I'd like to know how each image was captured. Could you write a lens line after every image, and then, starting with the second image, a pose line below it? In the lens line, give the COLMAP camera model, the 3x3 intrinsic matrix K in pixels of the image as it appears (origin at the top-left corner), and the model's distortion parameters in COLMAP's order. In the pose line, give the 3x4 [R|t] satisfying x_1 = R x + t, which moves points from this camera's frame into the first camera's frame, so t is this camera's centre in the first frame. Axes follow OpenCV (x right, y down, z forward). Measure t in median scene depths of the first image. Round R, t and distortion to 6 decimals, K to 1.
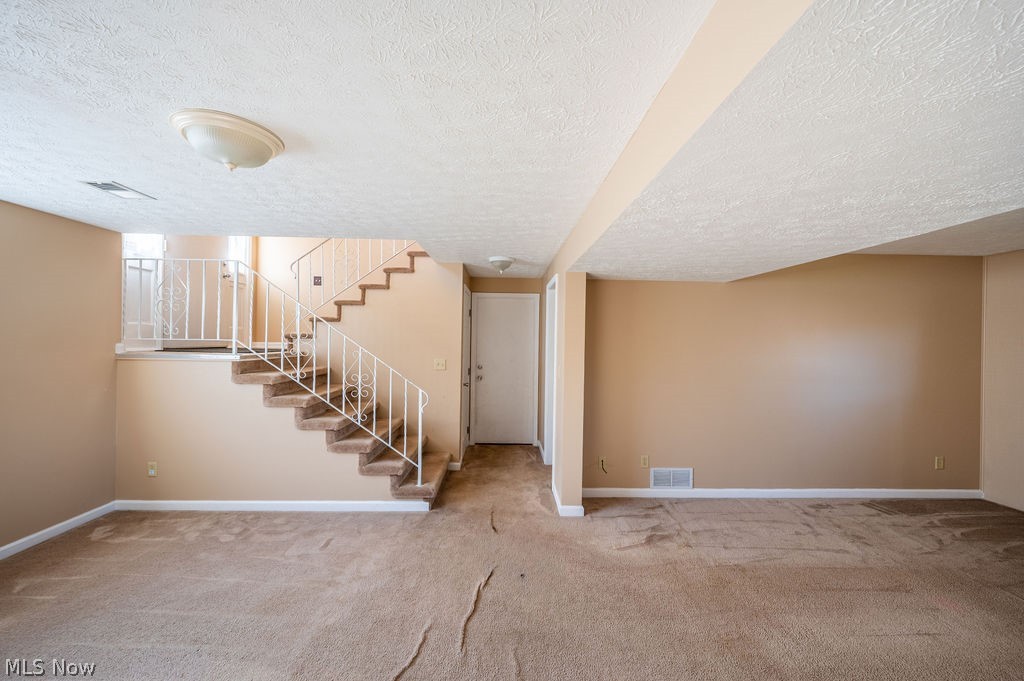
lens RADIAL K [[411.2, 0, 513.1], [0, 411.2, 342.4], [0, 0, 1]] dist [-0.003278, 0.000545]
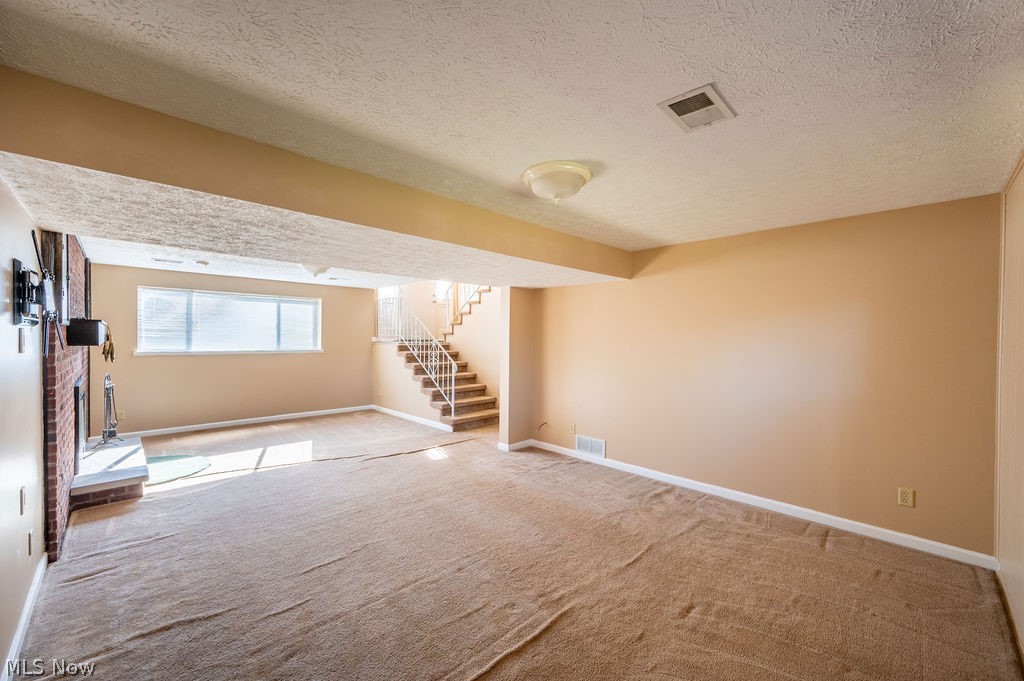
lens RADIAL K [[411.2, 0, 507.4], [0, 411.2, 337.6], [0, 0, 1]] dist [-0.003278, 0.000545]
pose [[0.670951, -0.005644, -0.741480, 1.204954], [-0.000962, 0.999964, -0.008481, 0.023737], [0.741501, 0.006404, 0.670922, 0.002019]]
